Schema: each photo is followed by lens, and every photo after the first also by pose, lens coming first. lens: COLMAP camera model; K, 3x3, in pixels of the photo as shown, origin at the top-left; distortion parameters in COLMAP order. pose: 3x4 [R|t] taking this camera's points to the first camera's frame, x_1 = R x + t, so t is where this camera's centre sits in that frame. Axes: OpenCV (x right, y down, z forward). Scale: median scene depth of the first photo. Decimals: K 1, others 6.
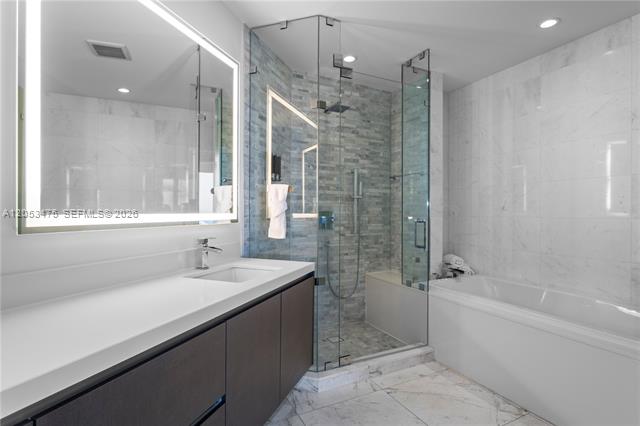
lens RADIAL K [[323.7, 0, 320.4], [0, 323.7, 212.3], [0, 0, 1]] dist [-0.012032, 0.001264]
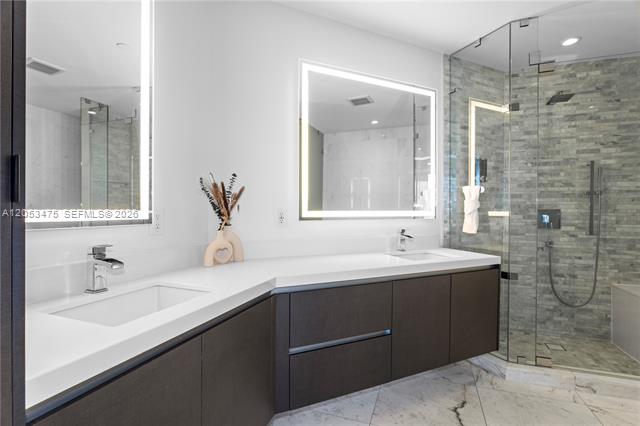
lens RADIAL K [[311.1, 0, 319.9], [0, 311.1, 212.3], [0, 0, 1]] dist [-0.009381, 0.004027]
pose [[0.689676, 0.005958, -0.724094, 0.261999], [-0.002322, 0.999979, 0.006016, 0.001446], [0.724114, -0.002468, 0.689675, -0.126213]]
